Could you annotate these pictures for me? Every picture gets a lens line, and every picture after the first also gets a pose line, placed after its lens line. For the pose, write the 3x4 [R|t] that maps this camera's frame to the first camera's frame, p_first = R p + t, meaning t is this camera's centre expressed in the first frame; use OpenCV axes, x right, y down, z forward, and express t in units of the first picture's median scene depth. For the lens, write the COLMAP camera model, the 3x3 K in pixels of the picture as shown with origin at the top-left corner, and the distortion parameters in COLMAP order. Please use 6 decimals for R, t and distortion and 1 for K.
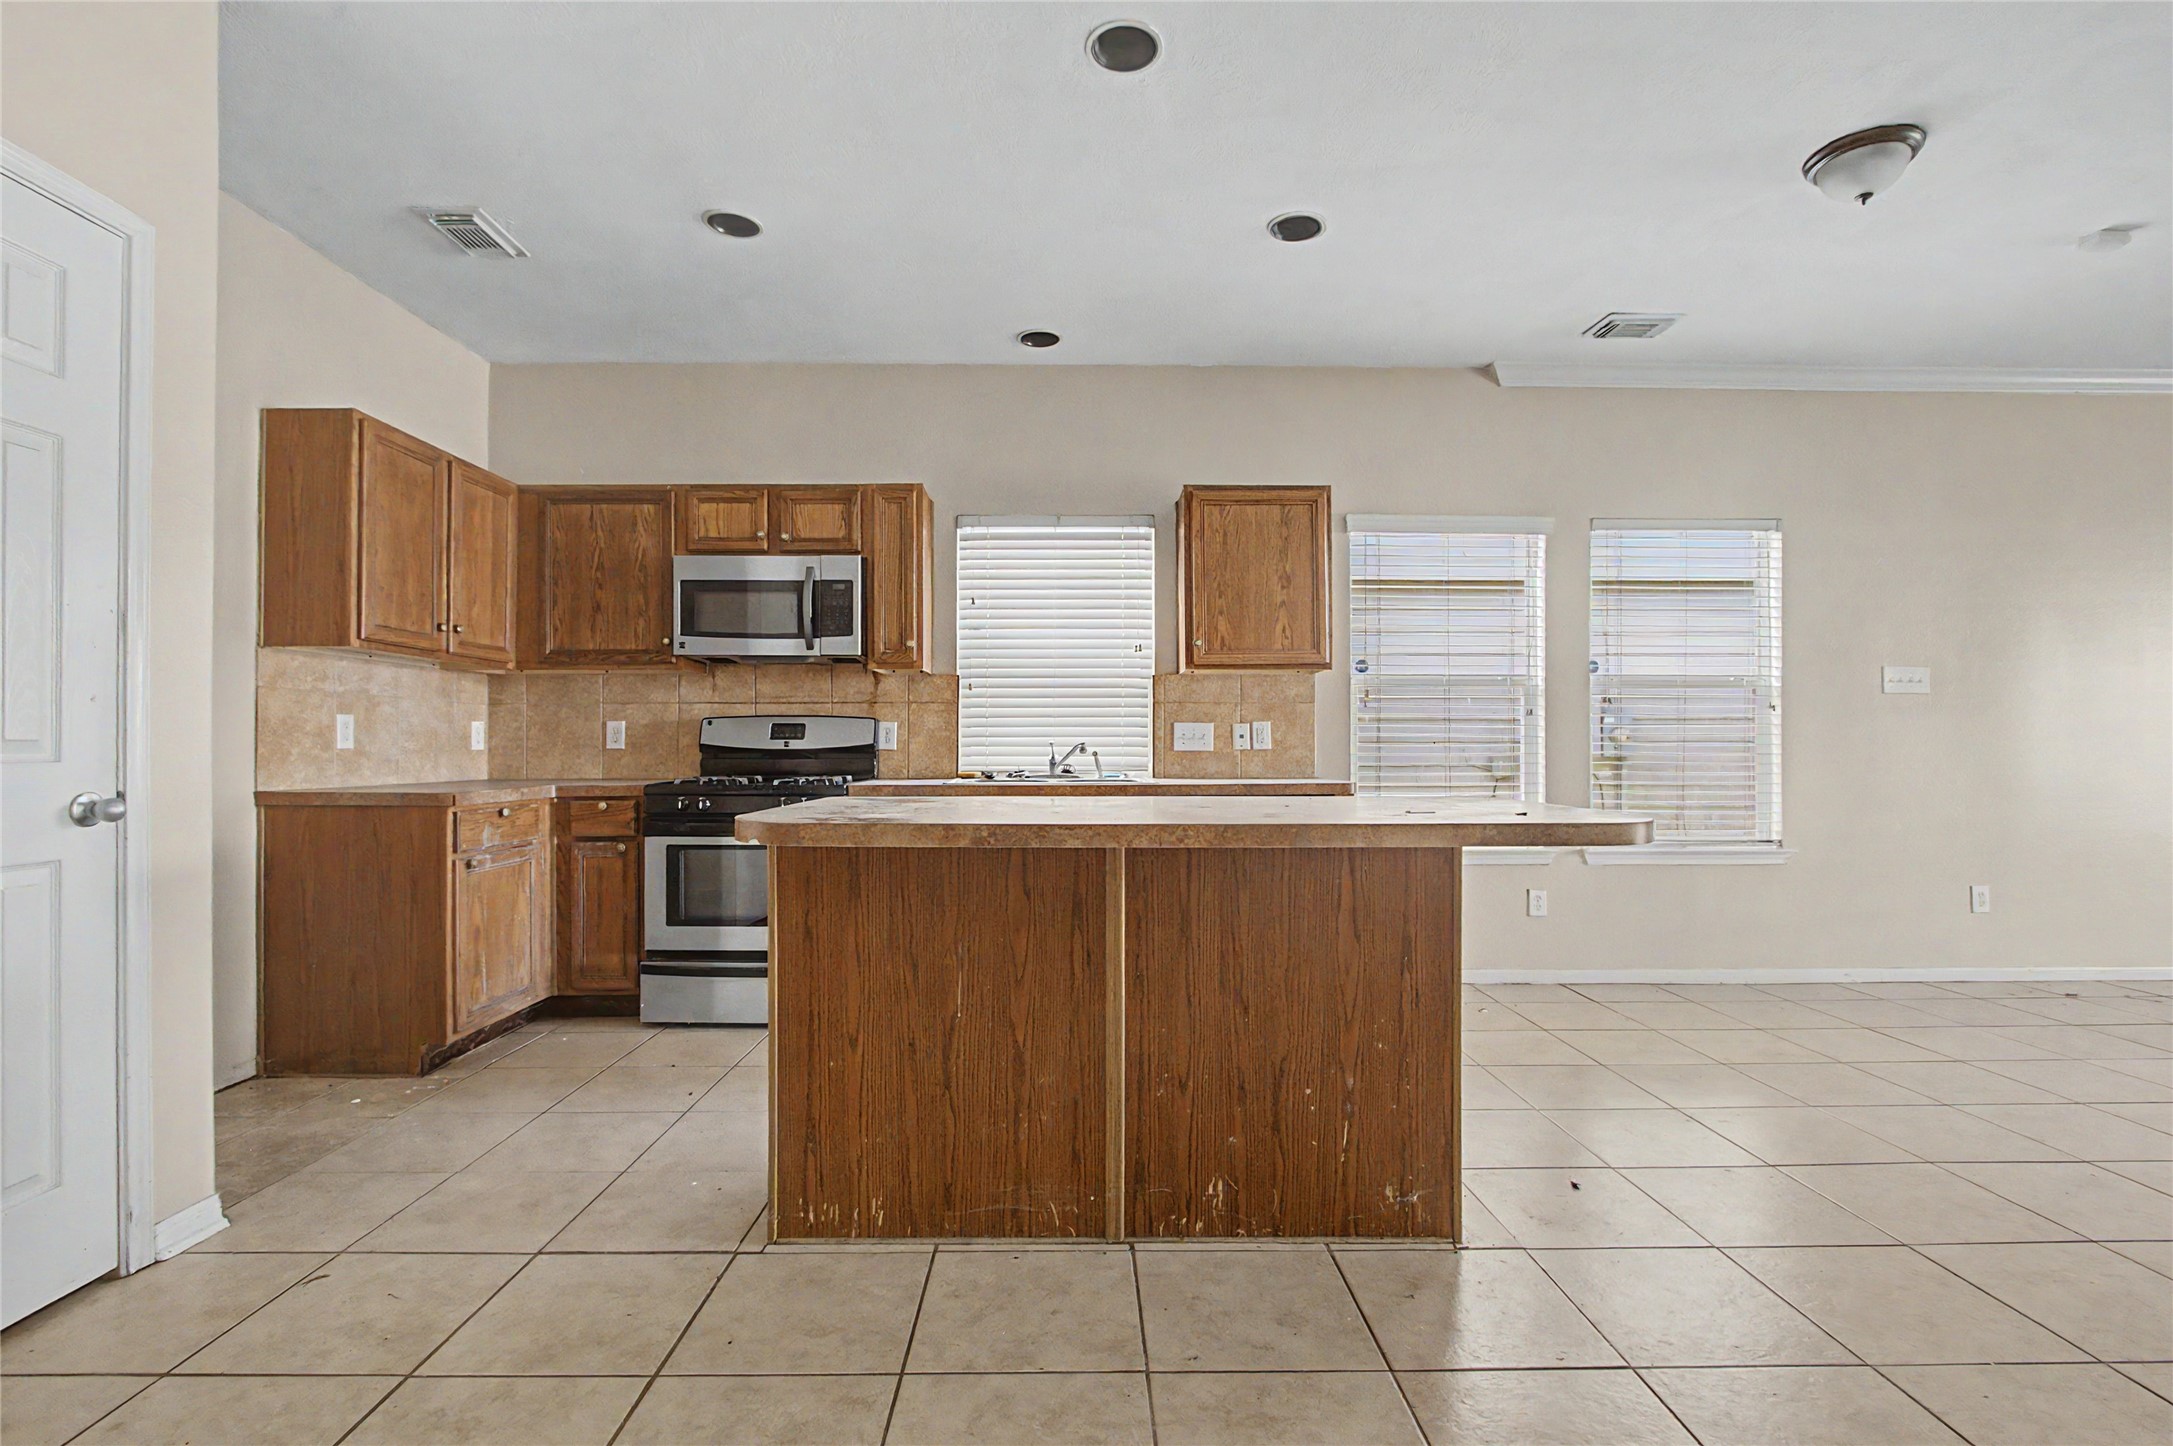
lens RADIAL K [[1014.3, 0, 1084.3], [0, 1014.3, 742.8], [0, 0, 1]] dist [-0.013091, -0.000057]
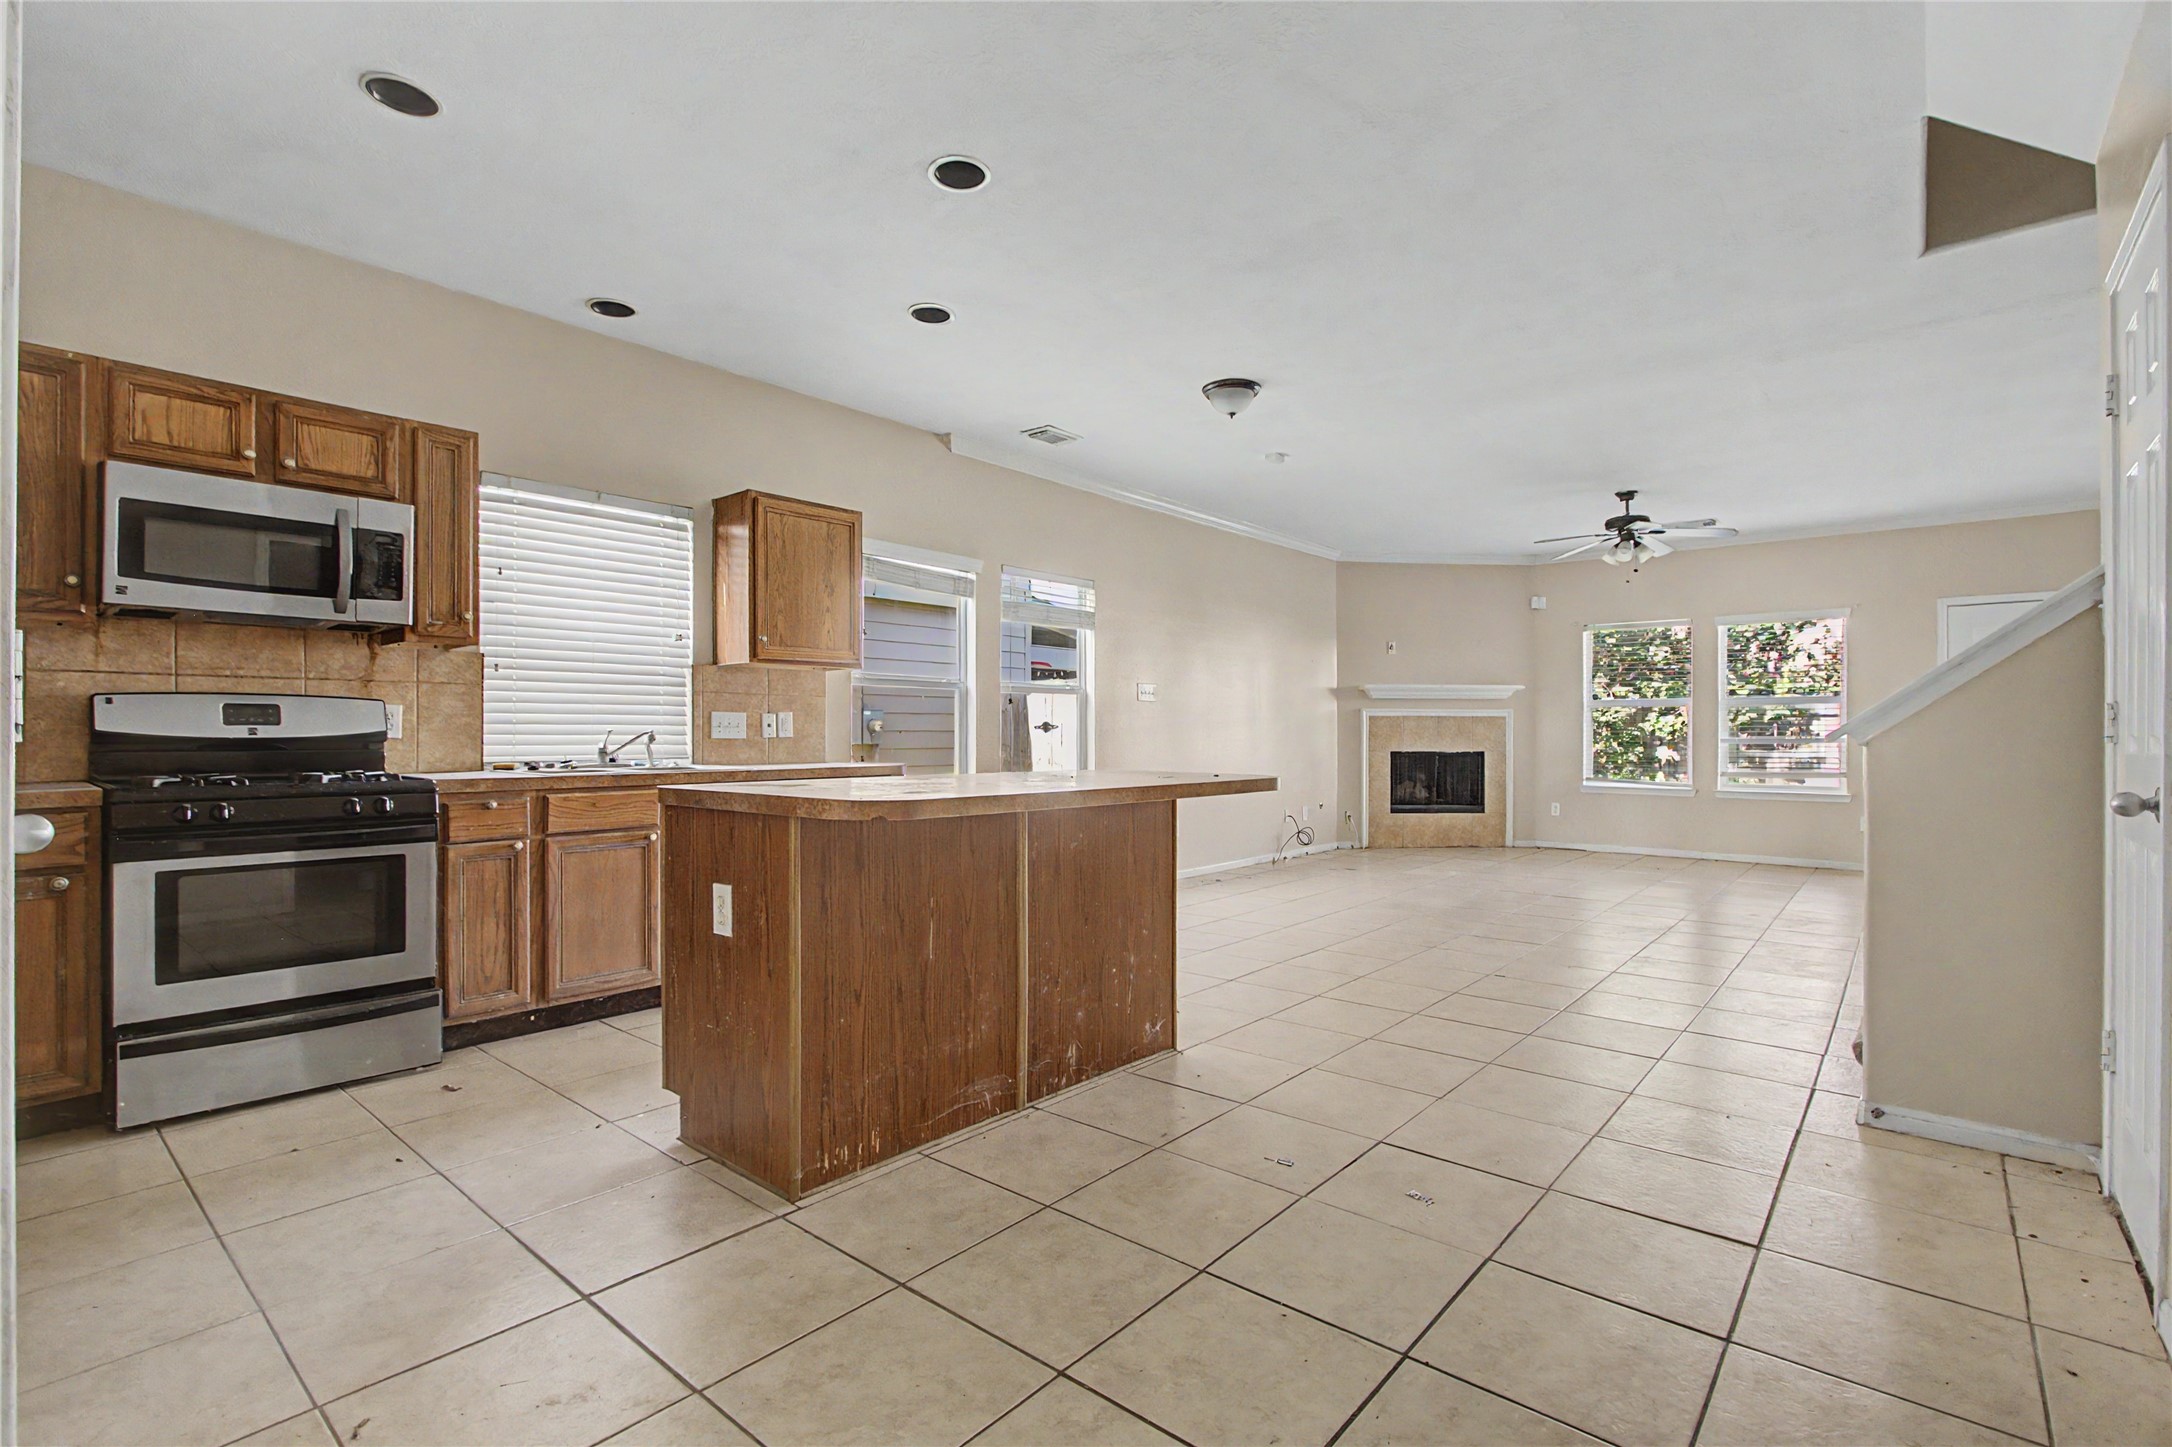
lens RADIAL K [[1011.3, 0, 1082.0], [0, 1011.3, 733.4], [0, 0, 1]] dist [-0.007490, 0.000039]
pose [[0.657233, 0.001358, 0.753686, -0.473843], [-0.003089, 0.999995, 0.000892, 0.000260], [-0.753681, -0.002915, 0.657234, 0.038210]]
